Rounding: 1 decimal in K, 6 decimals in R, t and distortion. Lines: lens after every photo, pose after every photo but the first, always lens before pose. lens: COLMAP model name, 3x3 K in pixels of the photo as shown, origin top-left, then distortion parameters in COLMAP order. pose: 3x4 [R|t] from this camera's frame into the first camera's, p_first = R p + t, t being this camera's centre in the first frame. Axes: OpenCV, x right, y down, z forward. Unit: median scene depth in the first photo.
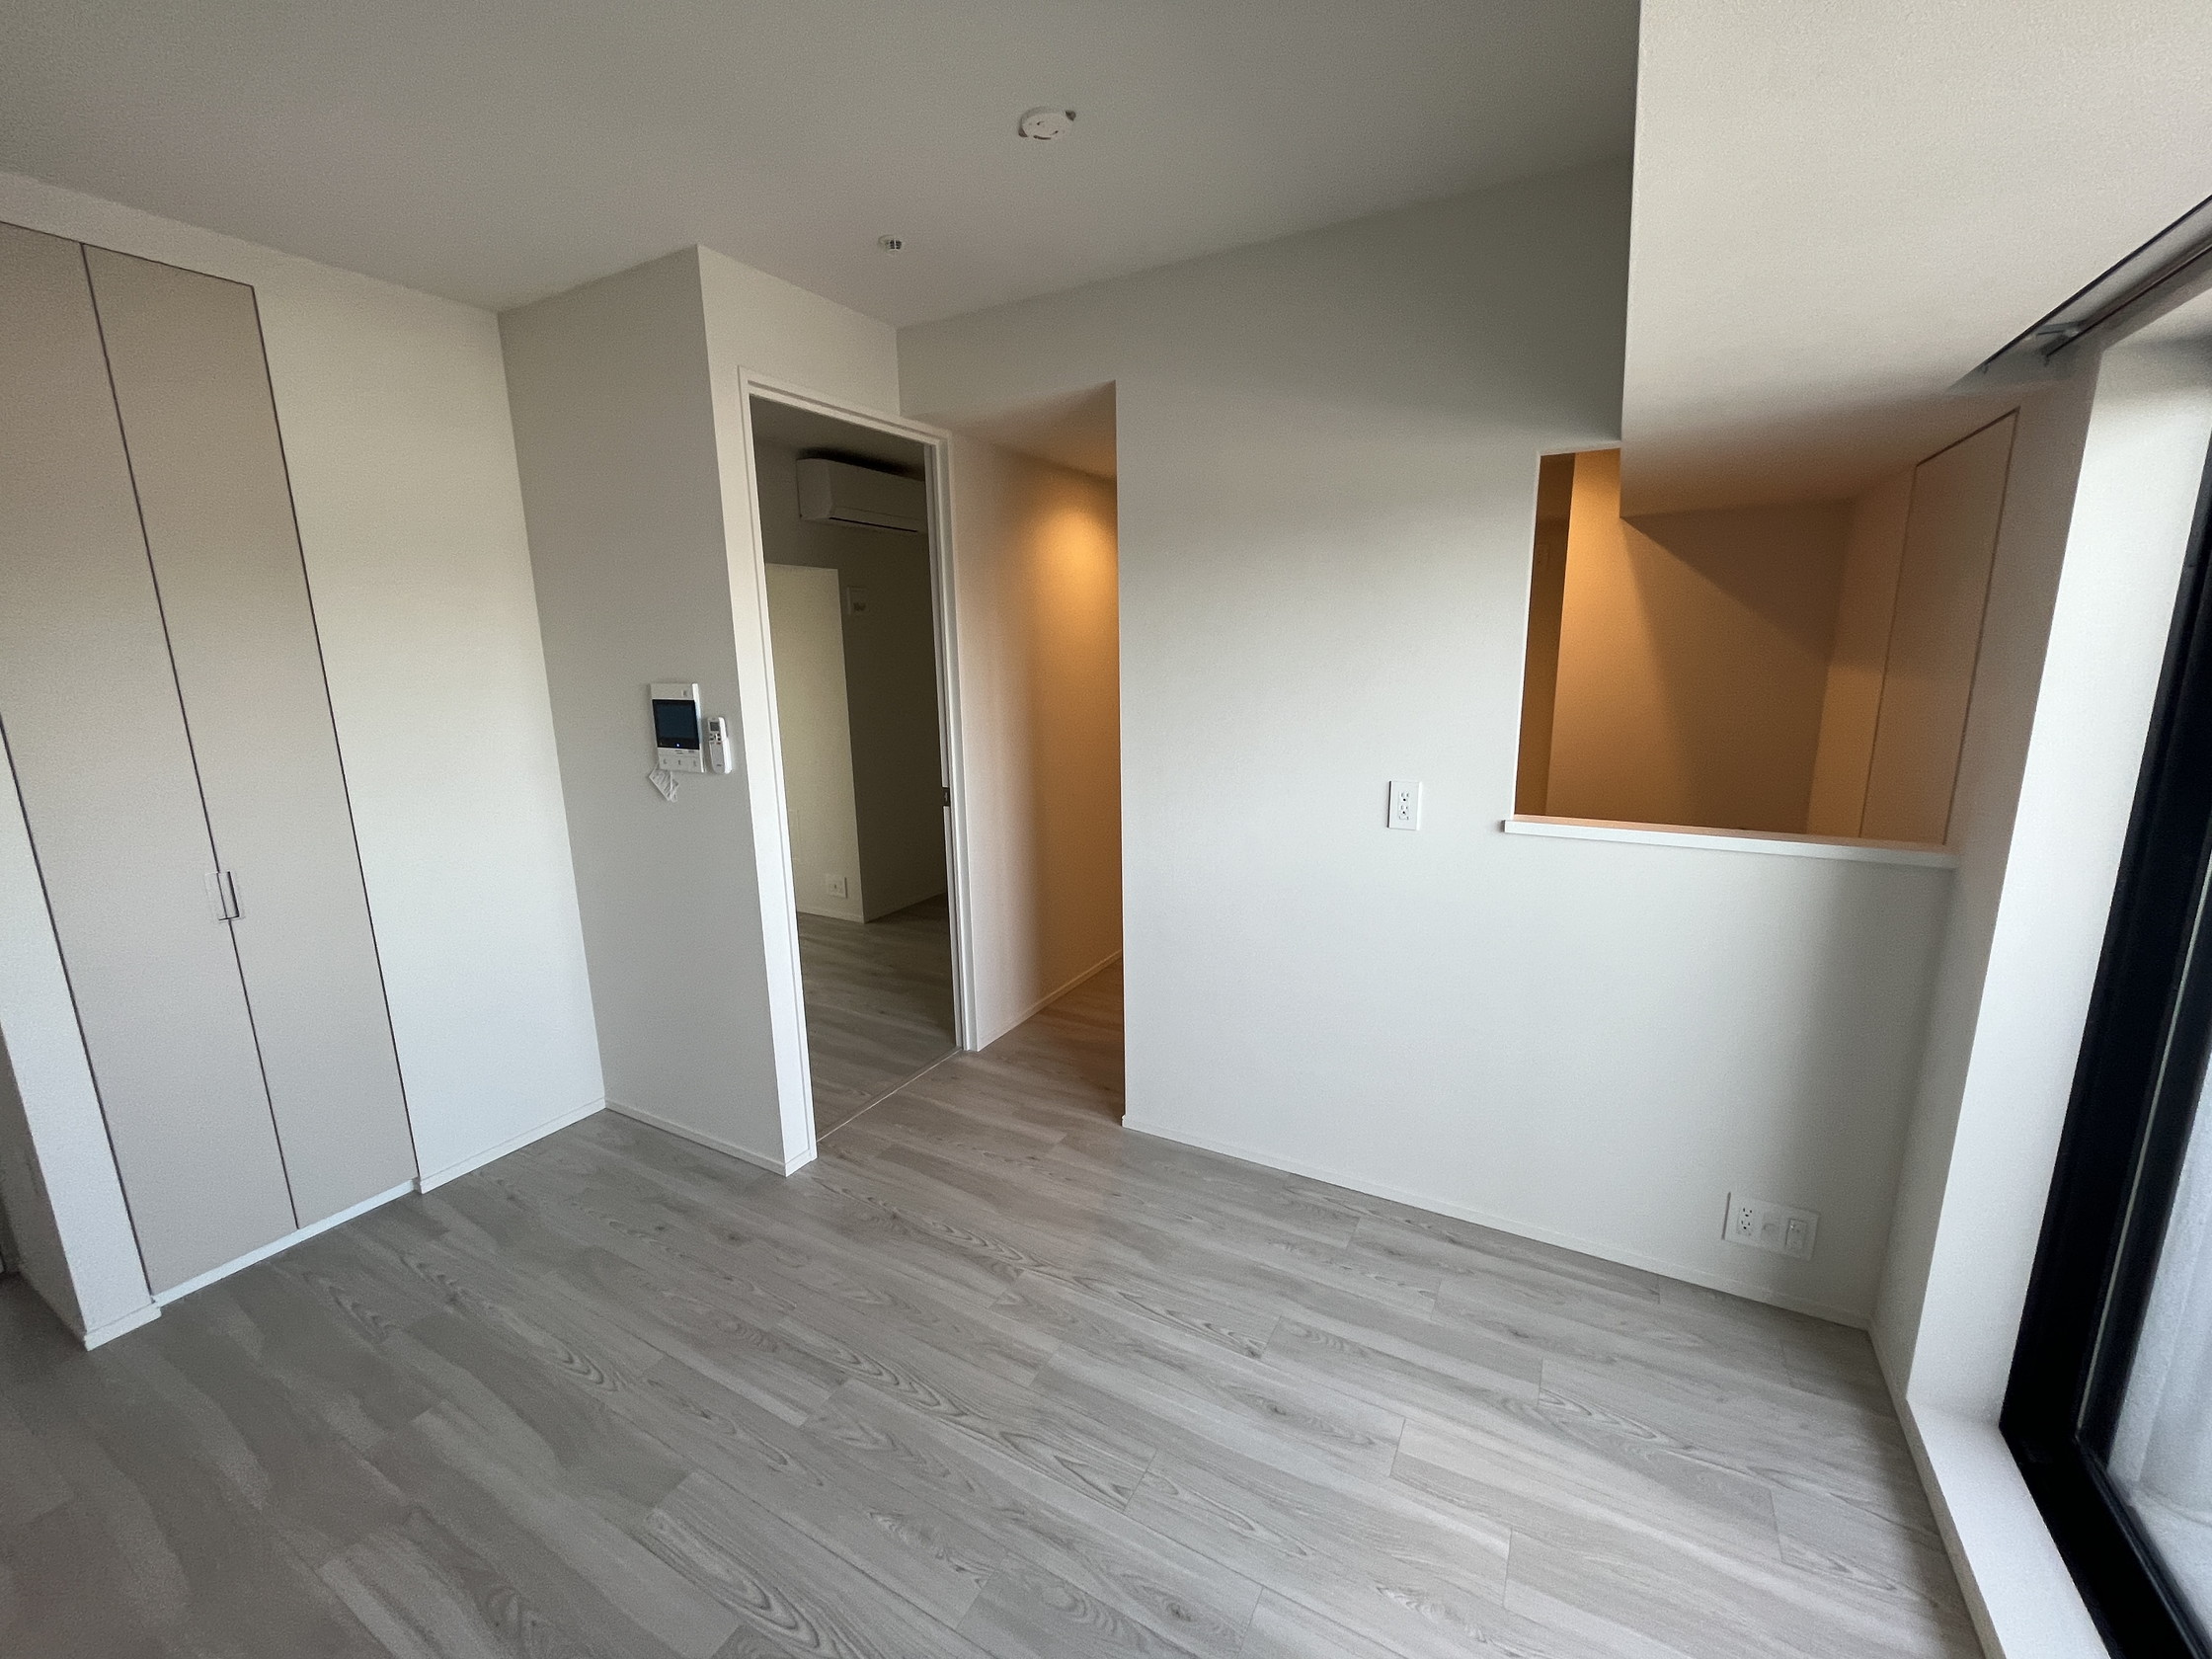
lens RADIAL K [[893.6, 0, 1104.3], [0, 893.6, 825.3], [0, 0, 1]] dist [-0.001872, 0.001354]
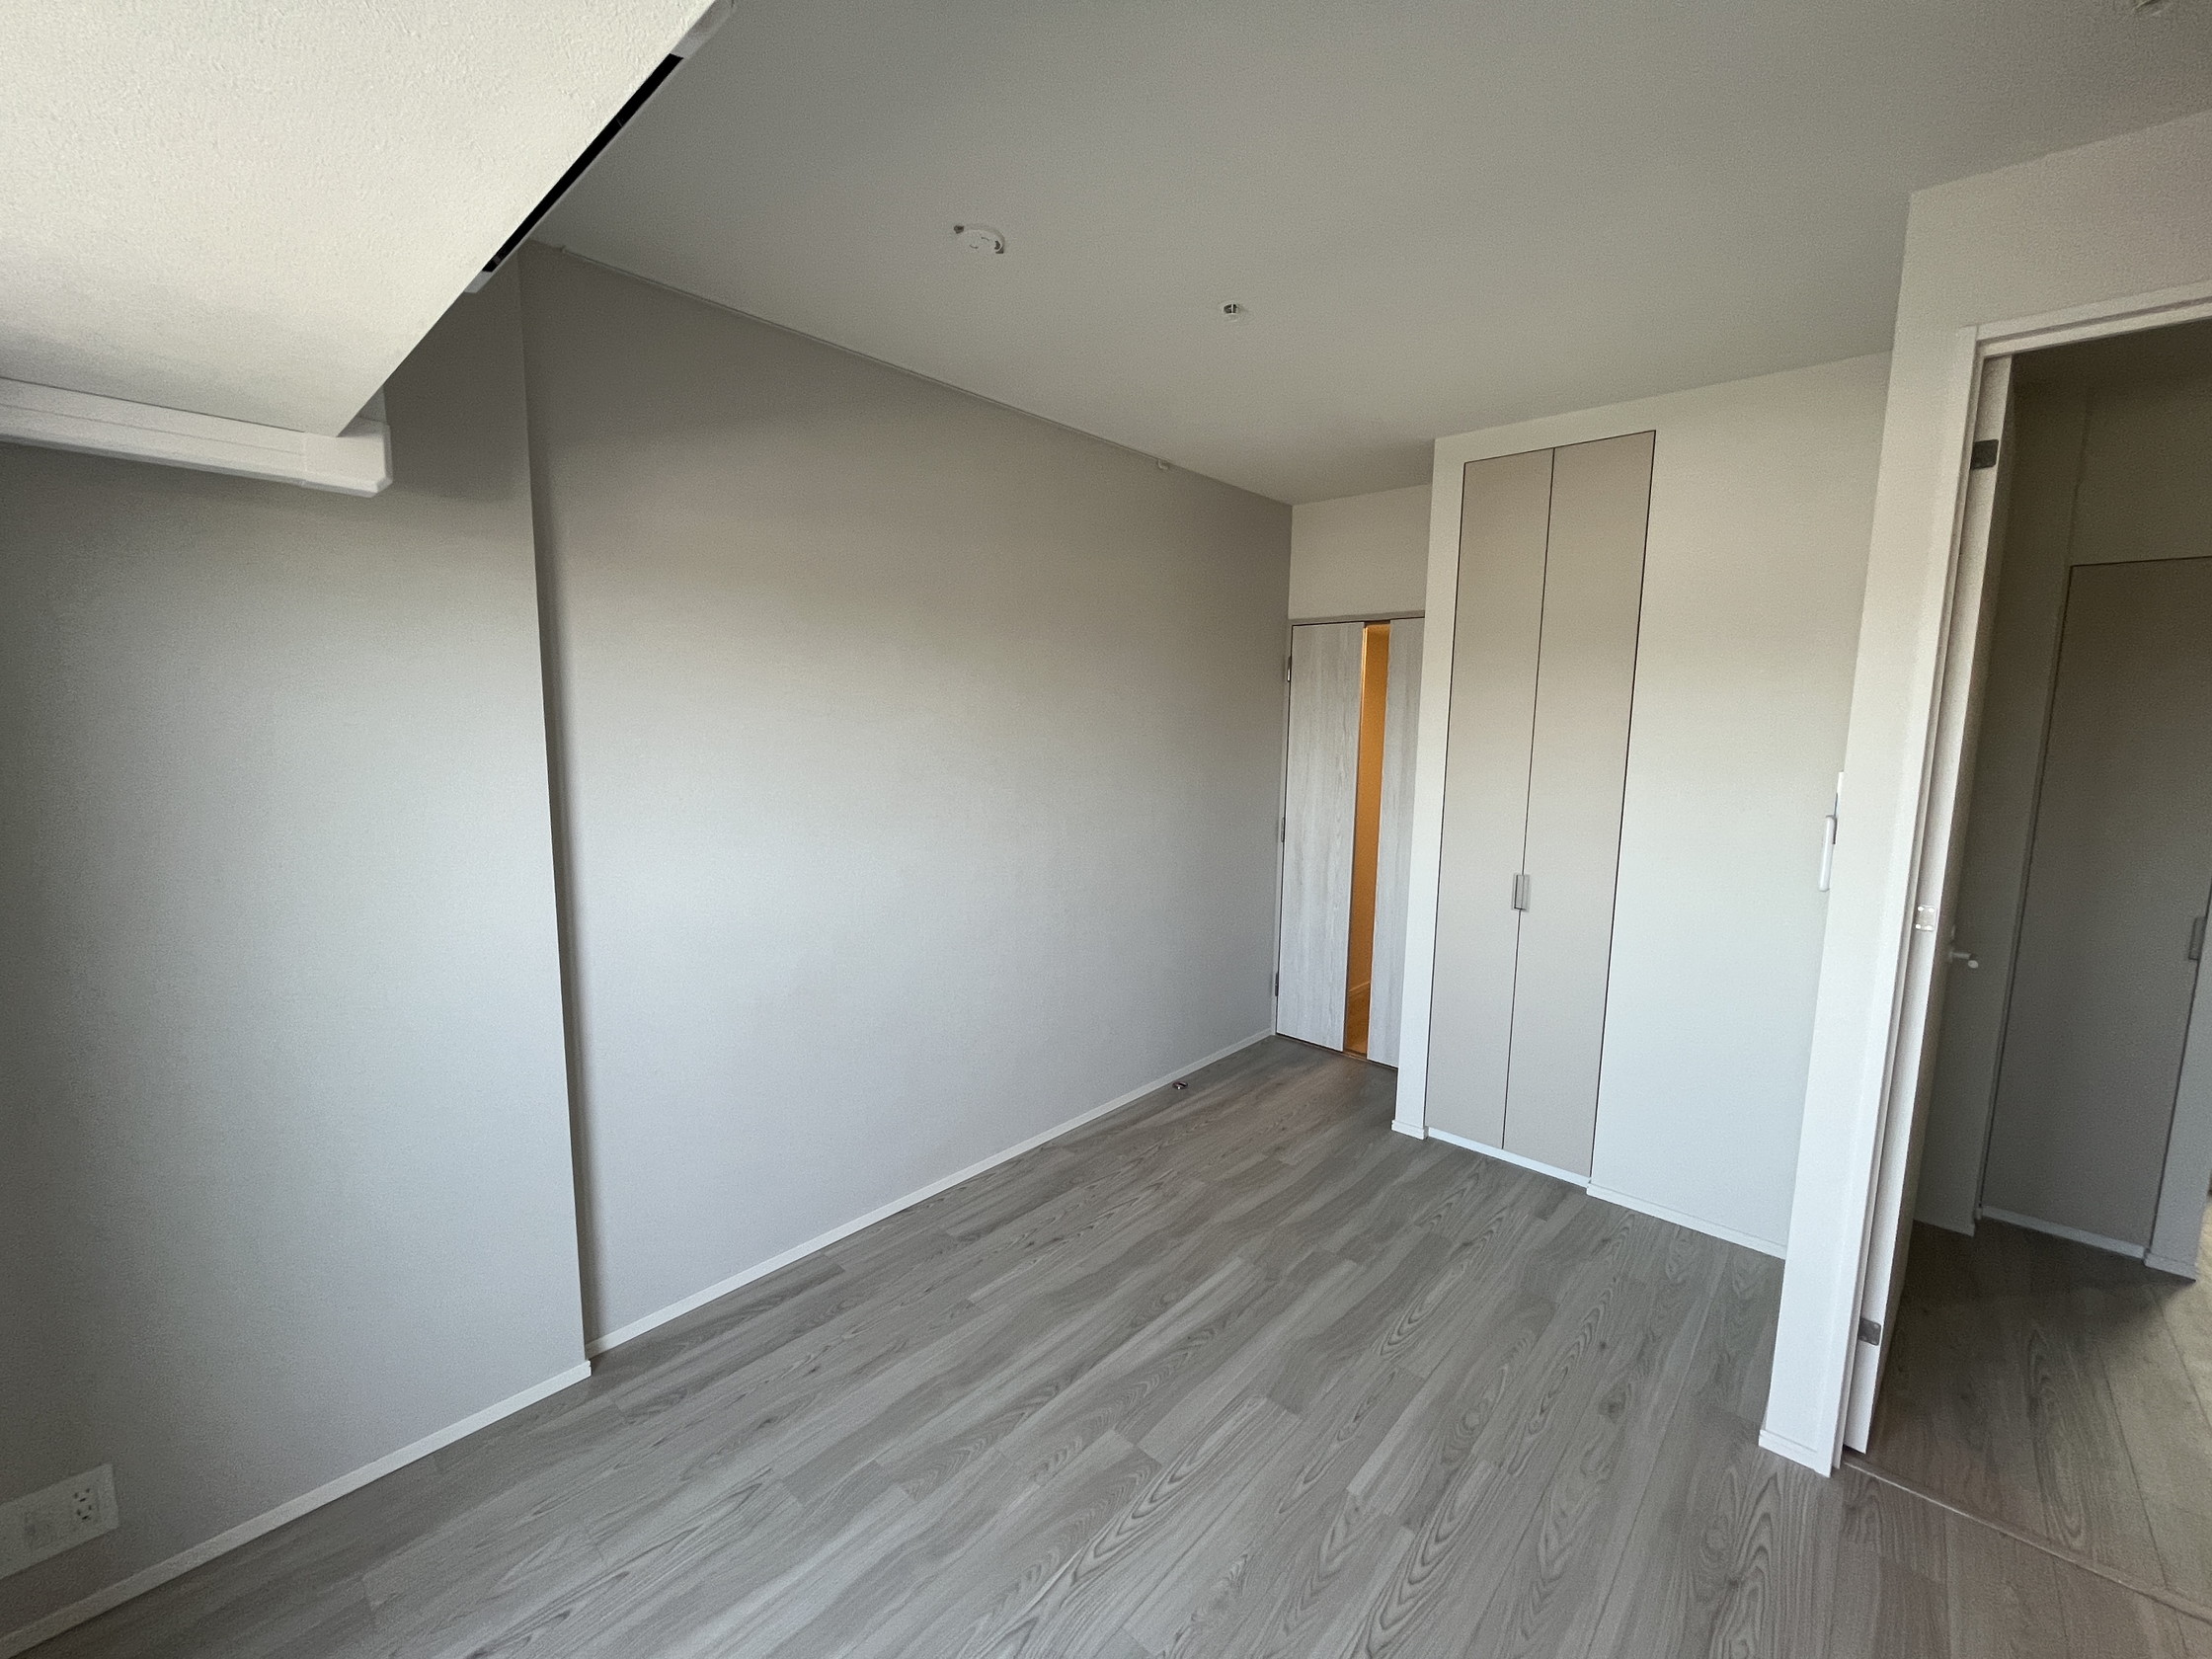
lens RADIAL K [[893.6, 0, 1103.4], [0, 893.6, 828.3], [0, 0, 1]] dist [-0.001872, 0.001354]
pose [[-0.221728, 0.137042, -0.965431, 0.550969], [-0.205200, 0.961347, 0.183590, -0.157951], [0.953273, 0.238813, -0.185037, 0.705864]]
